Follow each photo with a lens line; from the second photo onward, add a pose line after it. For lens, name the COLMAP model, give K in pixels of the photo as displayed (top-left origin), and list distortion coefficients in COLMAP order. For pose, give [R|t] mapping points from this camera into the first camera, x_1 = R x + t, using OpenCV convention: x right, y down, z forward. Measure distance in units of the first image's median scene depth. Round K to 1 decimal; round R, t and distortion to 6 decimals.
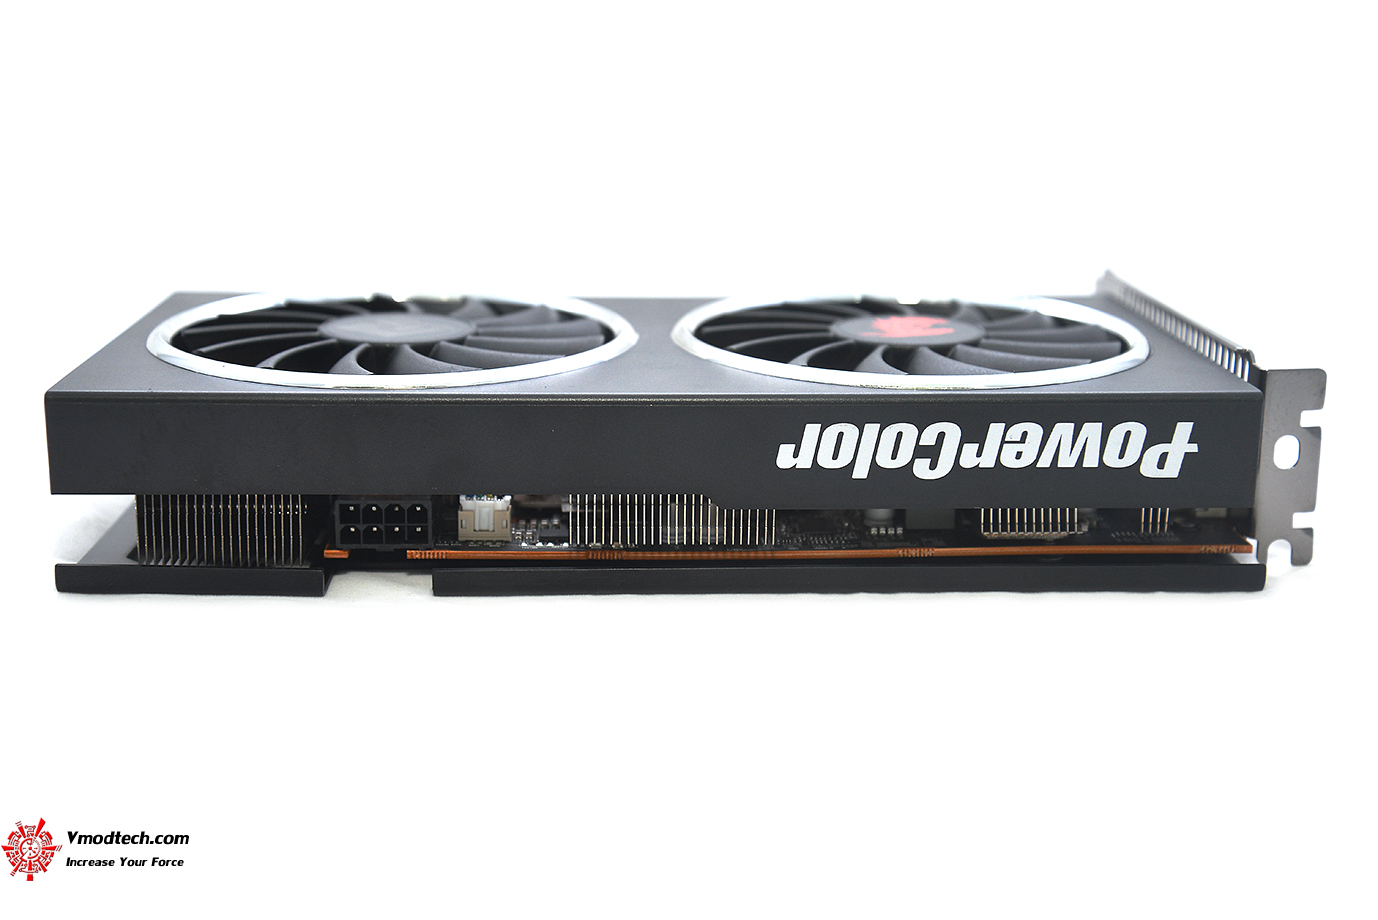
lens RADIAL K [[2062.3, 0, 689.0], [0, 2062.3, 460.0], [0, 0, 1]] dist [0.177612, 0.025416]
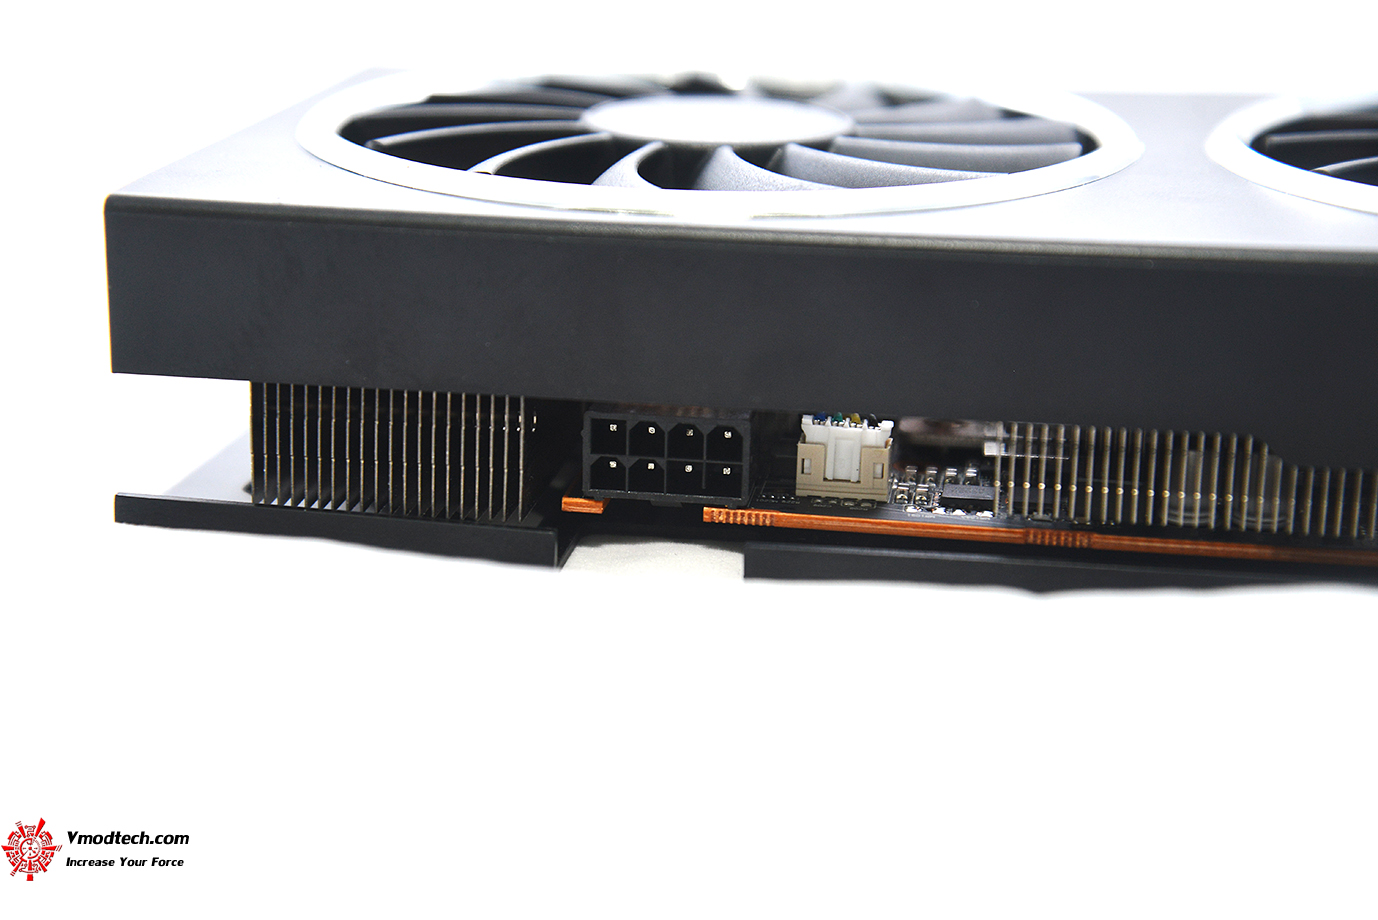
lens RADIAL K [[3004.9, 0, 689.0], [0, 3004.9, 460.0], [0, 0, 1]] dist [0.569716, -0.152035]
pose [[0.985615, 0.057593, -0.158889, -0.010628], [-0.054240, 0.998206, 0.025367, 0.010204], [0.160065, -0.016384, 0.986970, 0.188643]]
